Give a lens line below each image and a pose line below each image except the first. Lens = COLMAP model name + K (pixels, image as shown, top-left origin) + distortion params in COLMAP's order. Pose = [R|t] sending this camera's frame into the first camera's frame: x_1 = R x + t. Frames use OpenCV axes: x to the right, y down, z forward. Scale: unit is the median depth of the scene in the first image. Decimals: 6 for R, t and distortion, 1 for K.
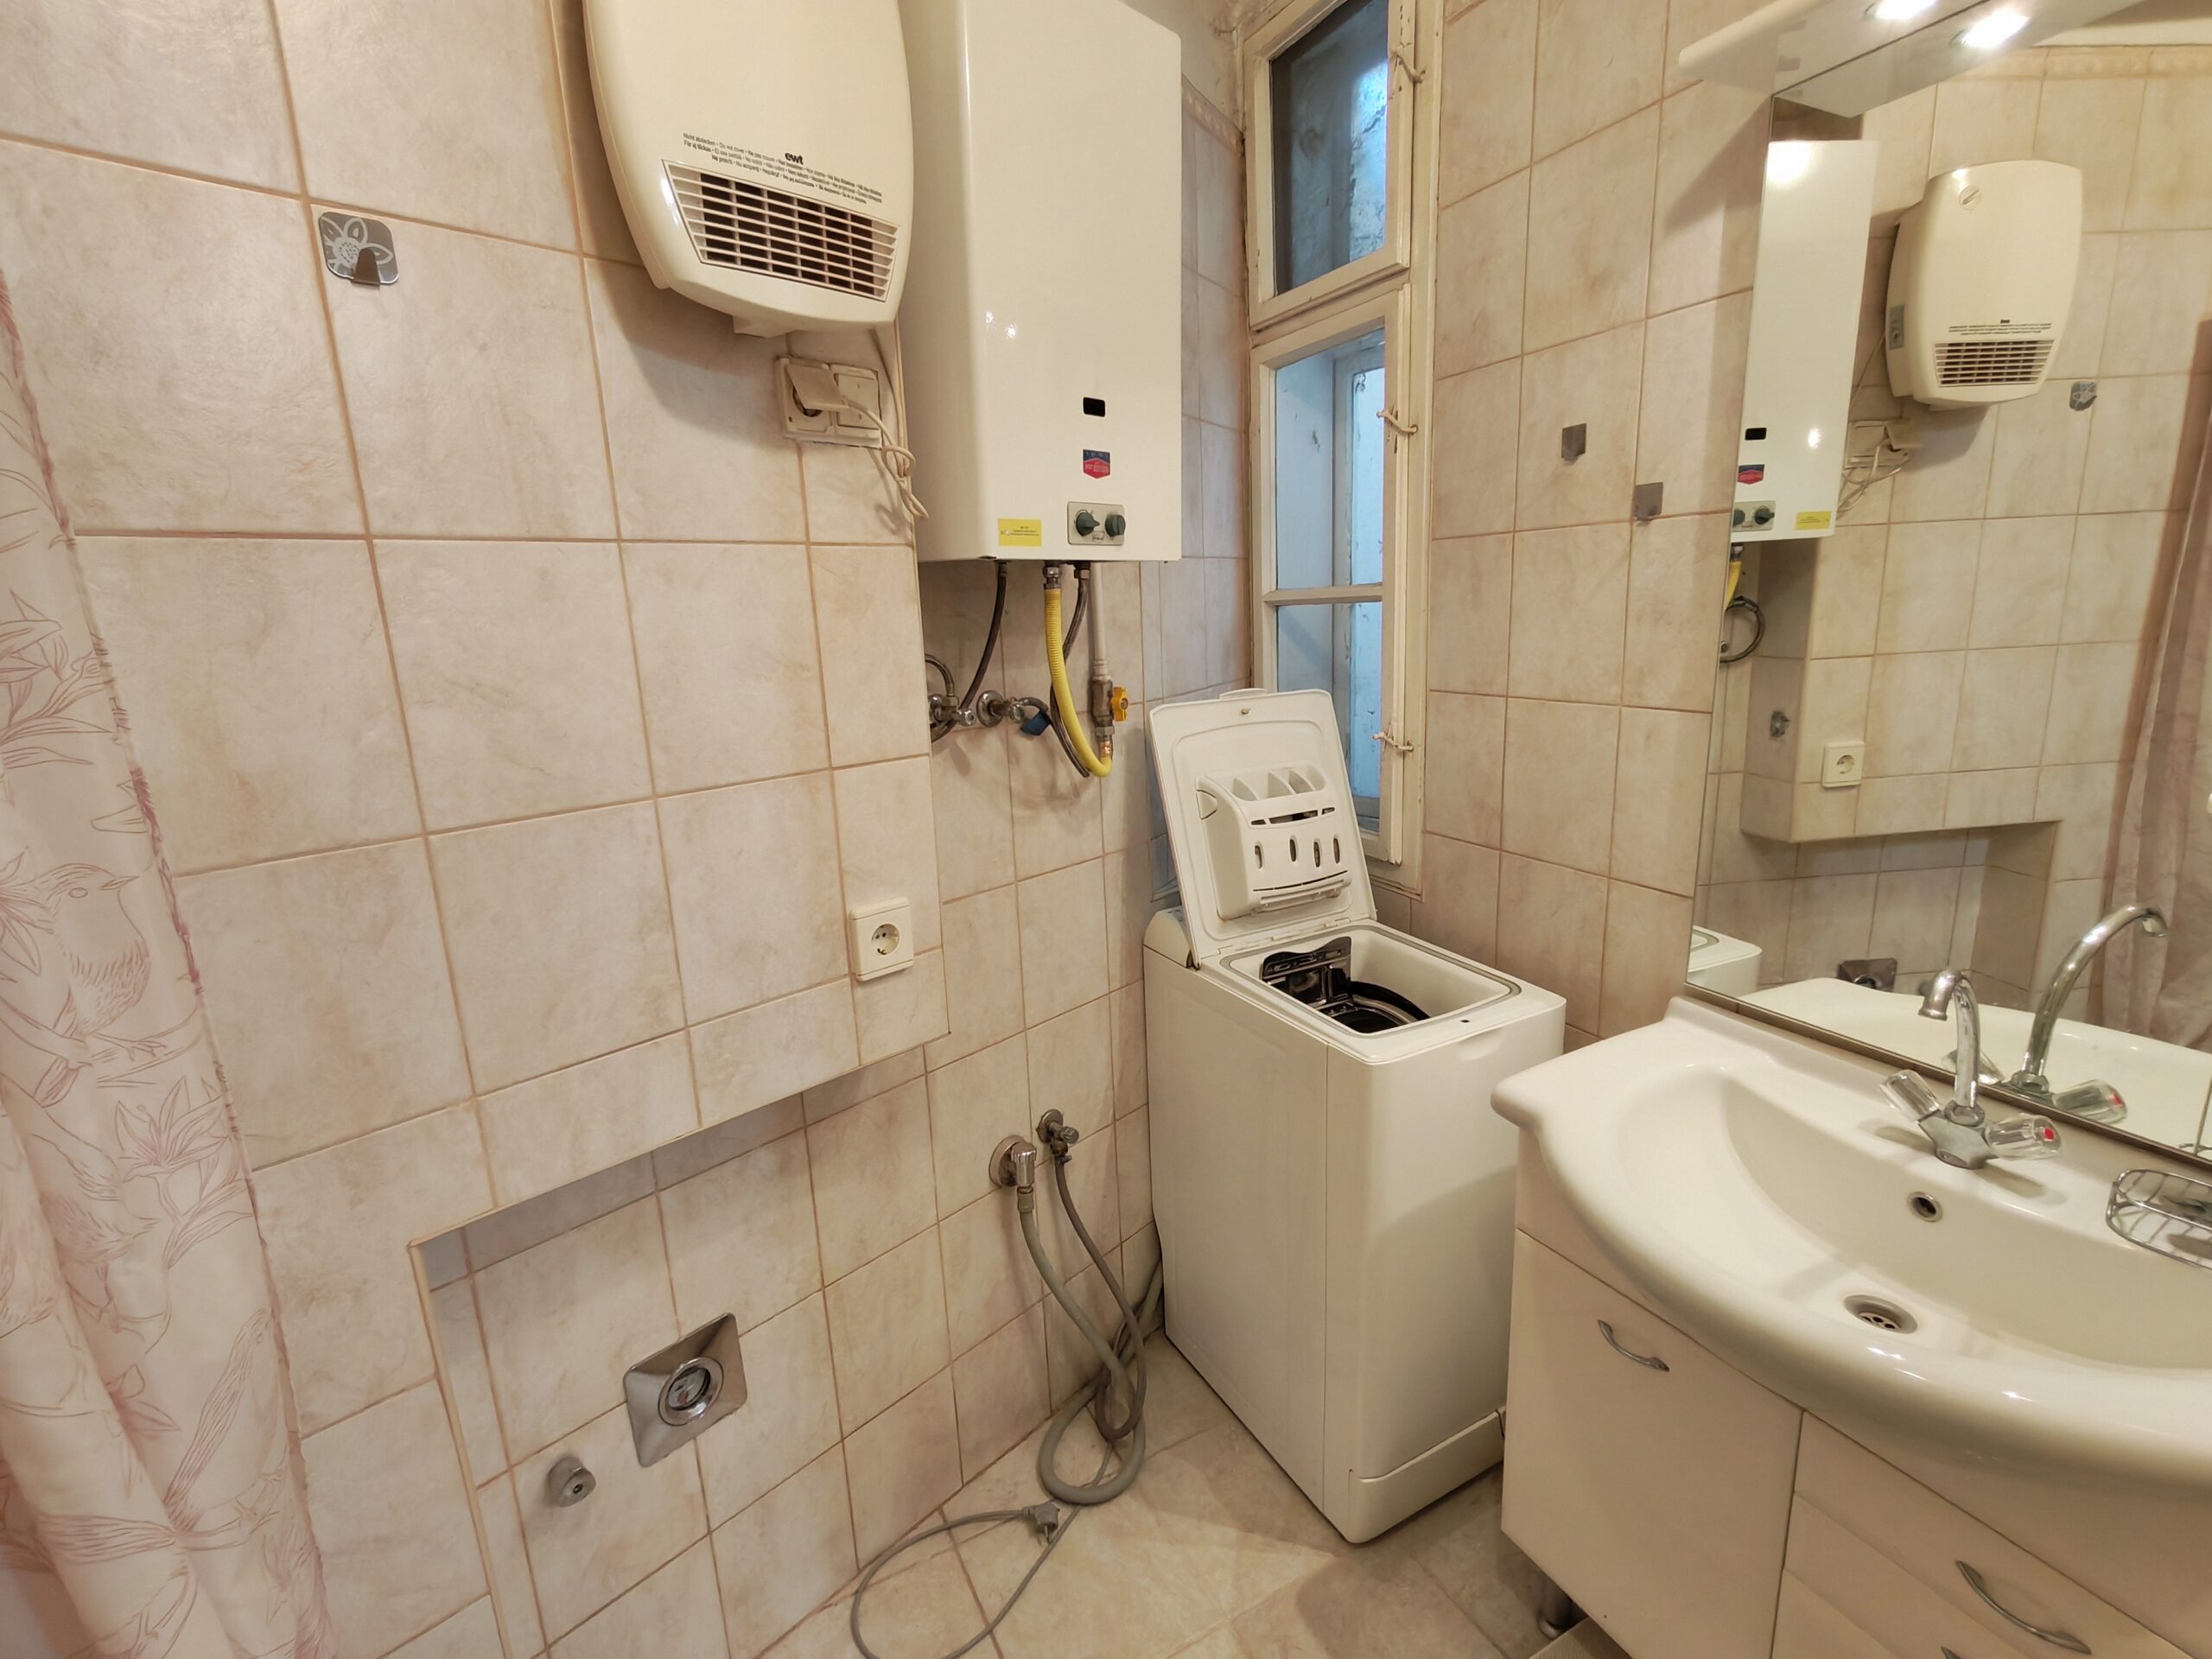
lens RADIAL K [[1011.8, 0, 1101.5], [0, 1011.8, 830.2], [0, 0, 1]] dist [-0.000204, 0.000256]
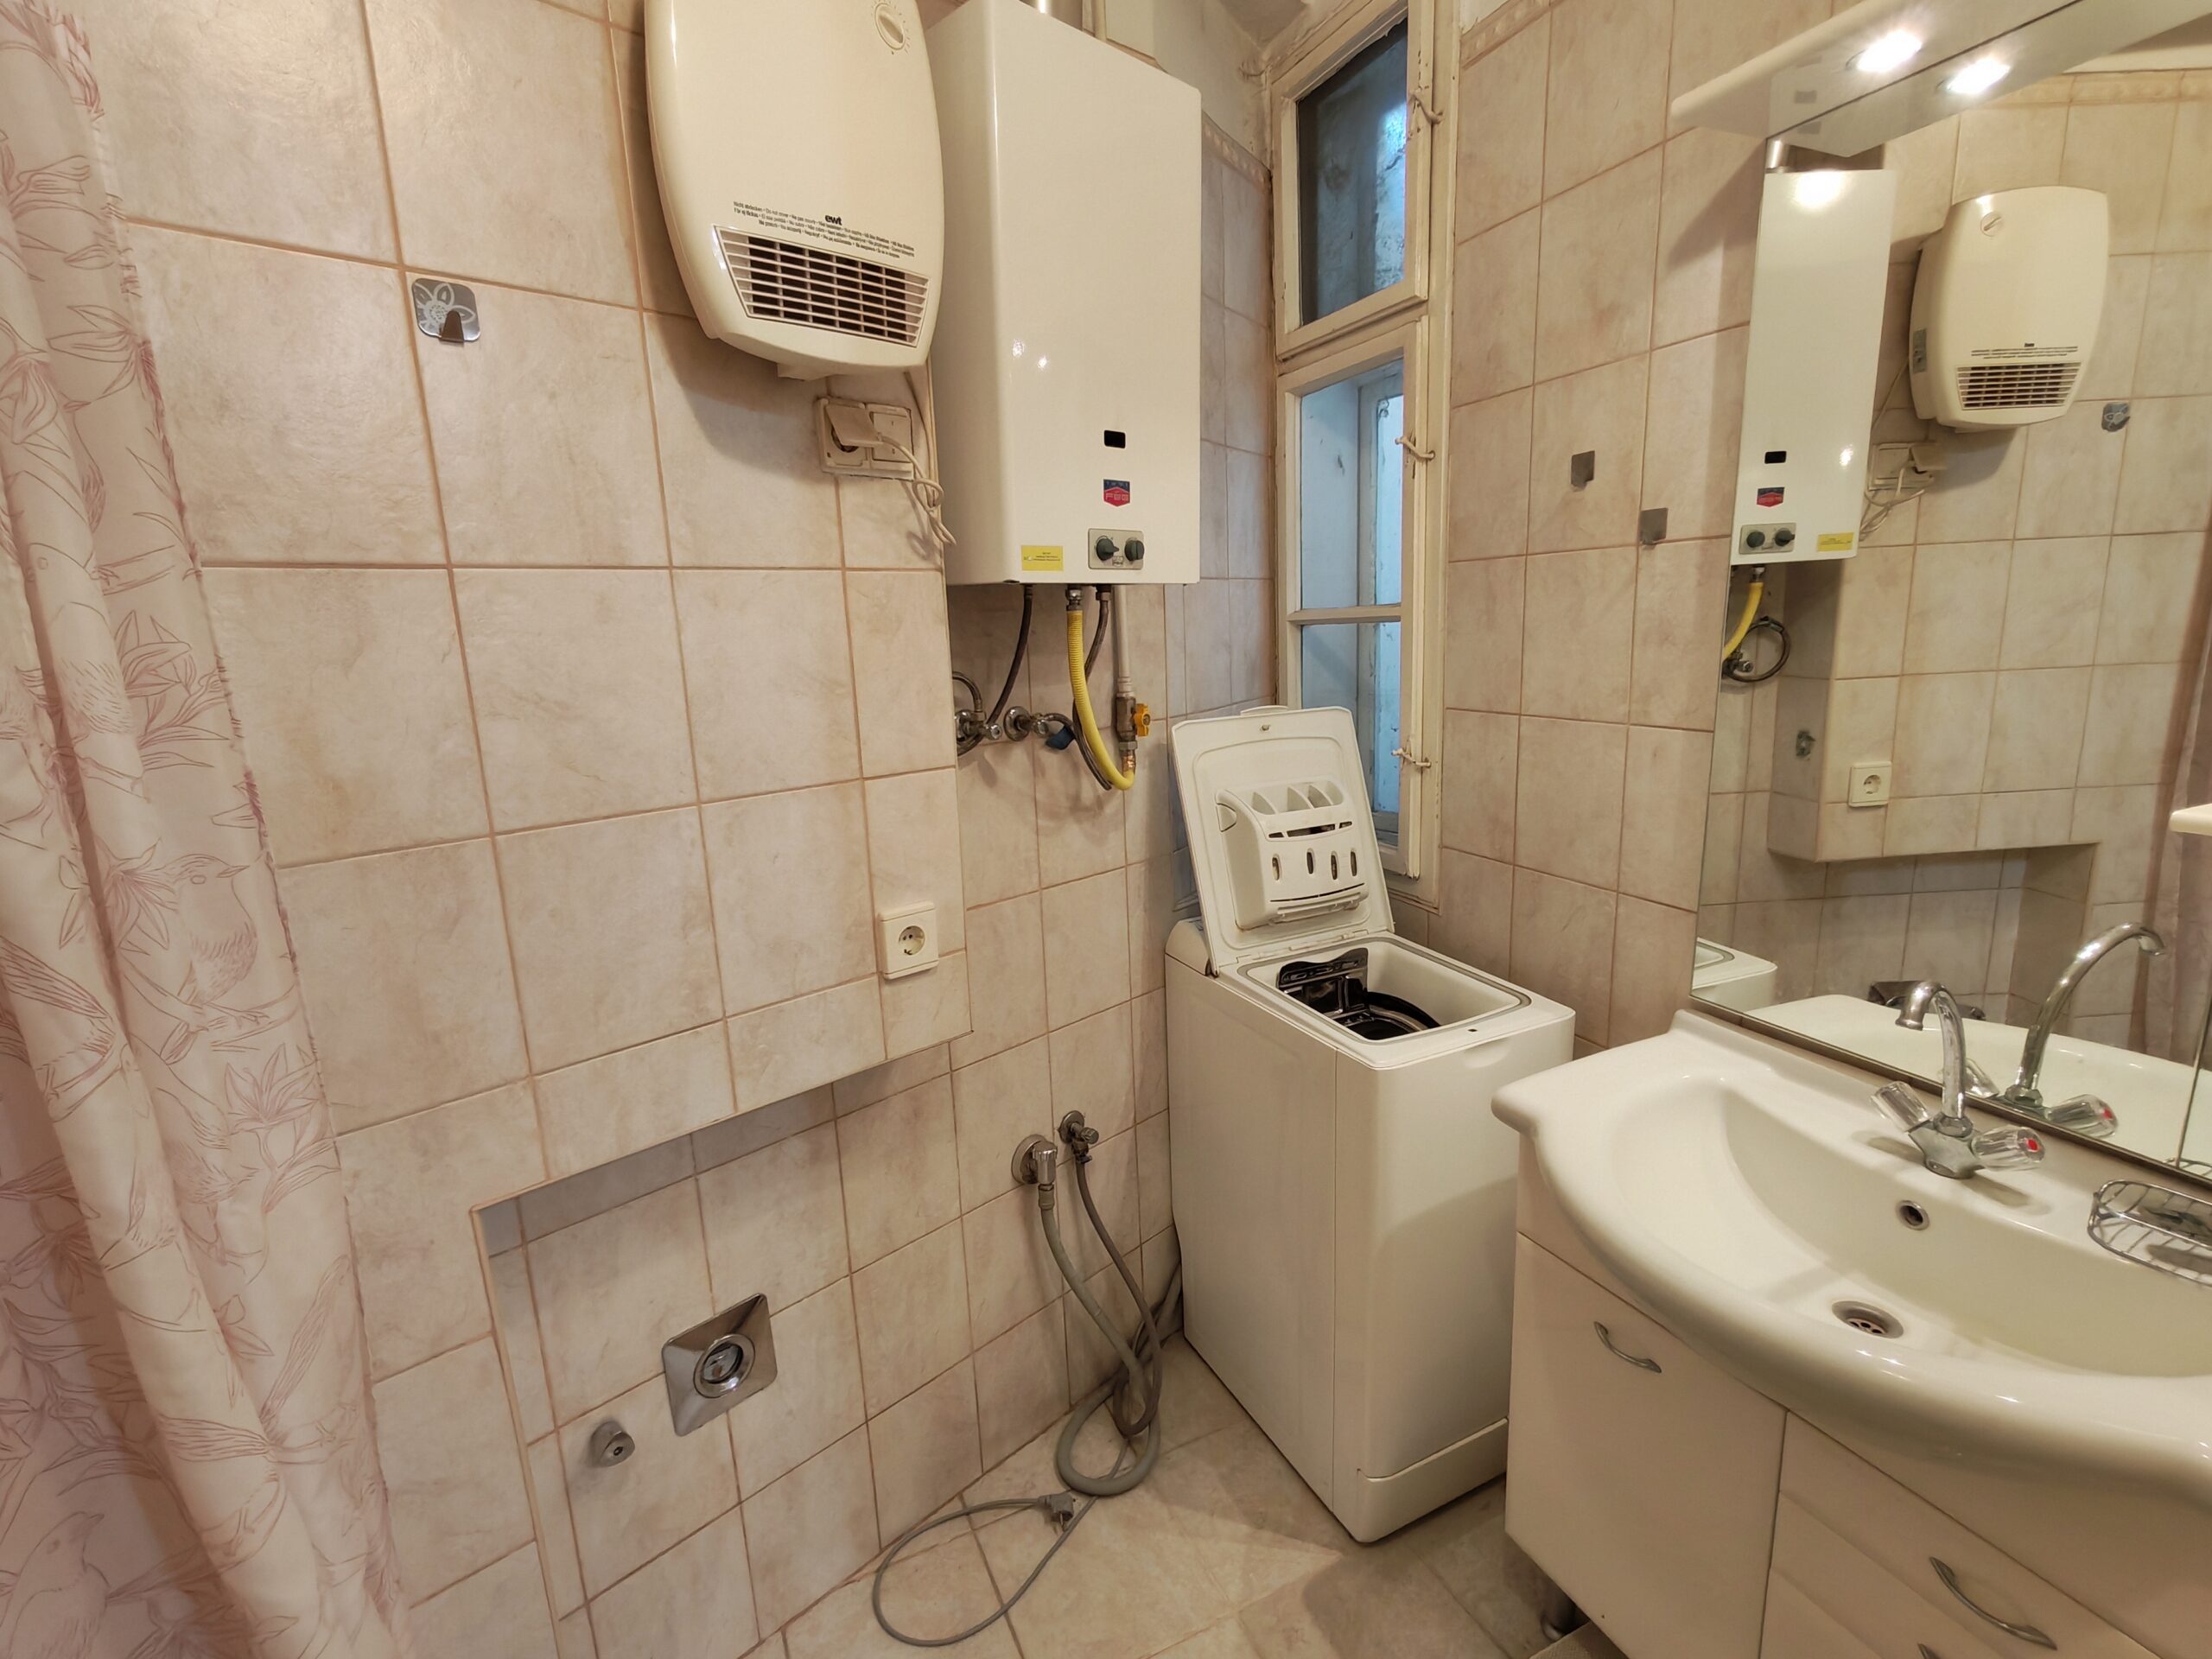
lens RADIAL K [[1011.8, 0, 1101.5], [0, 1011.8, 830.2], [0, 0, 1]] dist [-0.000204, 0.000256]
pose [[0.999036, 0.010227, -0.042698, 0.029011], [-0.010888, 0.999824, -0.015273, 0.006467], [0.042534, 0.015724, 0.998971, -0.051548]]
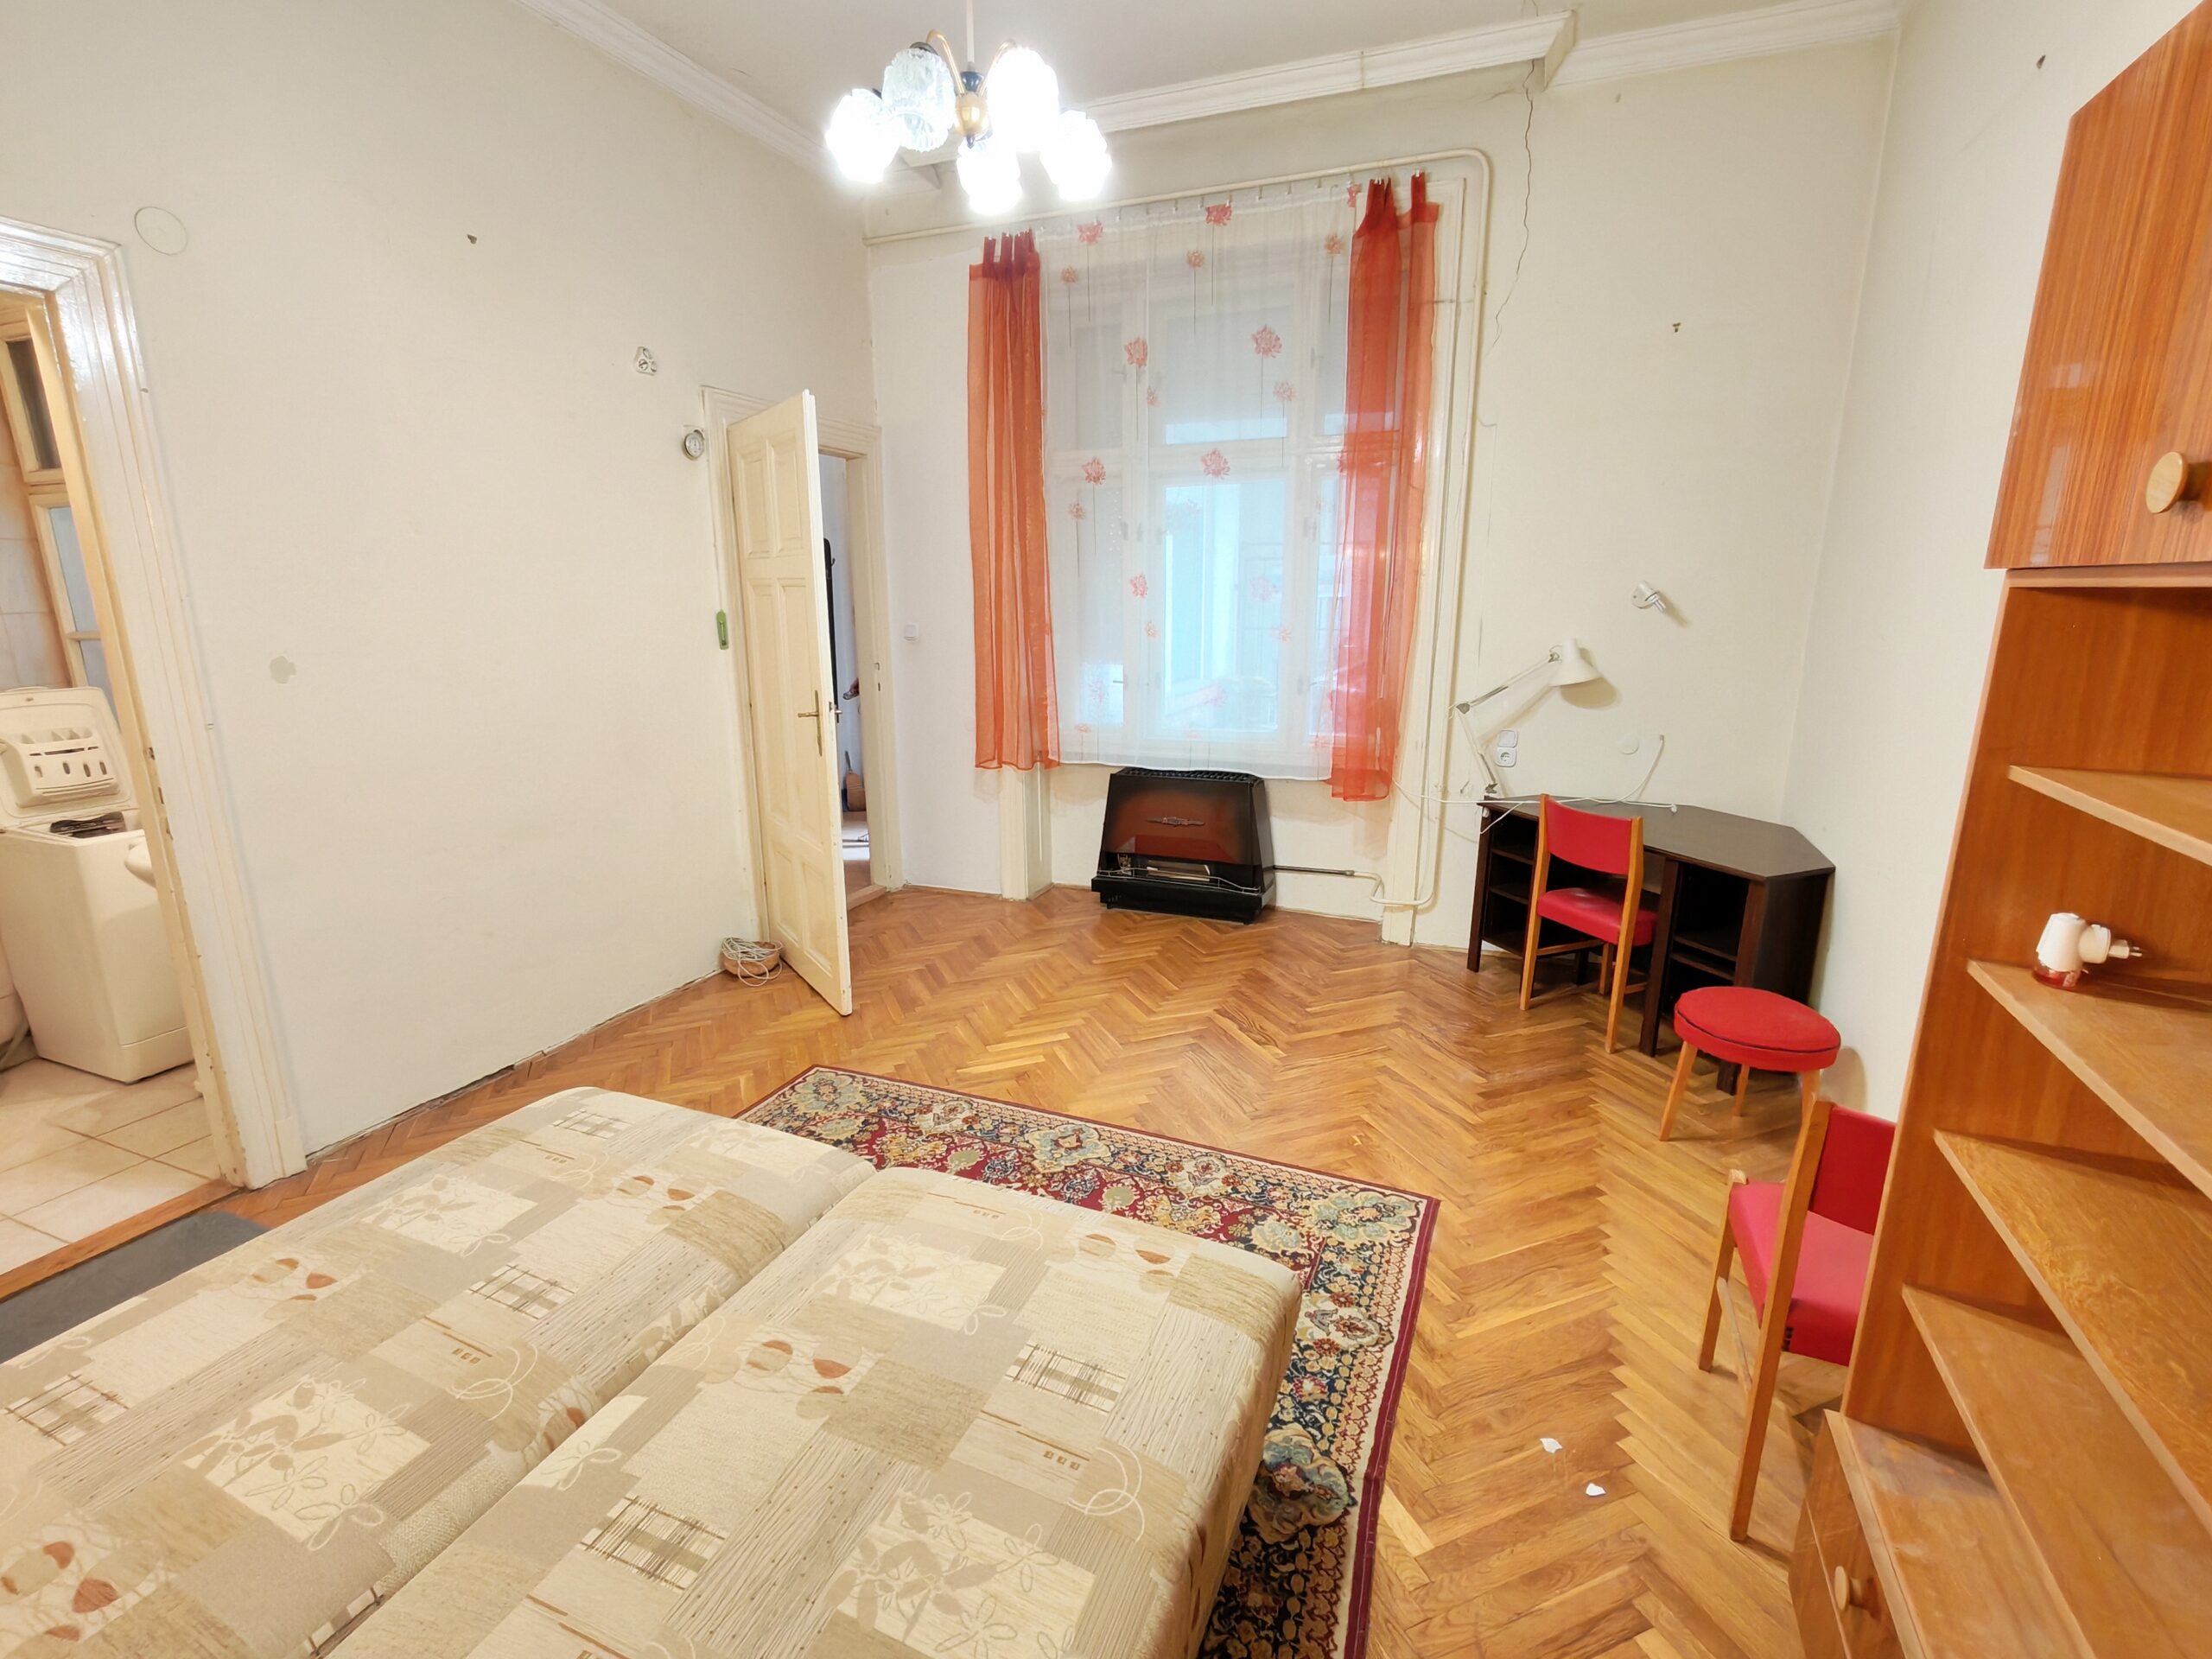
lens RADIAL K [[1011.8, 0, 1101.5], [0, 1011.8, 830.2], [0, 0, 1]] dist [-0.000204, 0.000256]
pose [[0.767230, -0.107863, 0.632237, 0.661540], [0.111170, 0.993201, 0.034538, 0.409421], [-0.631664, 0.043787, 0.774005, -2.484923]]
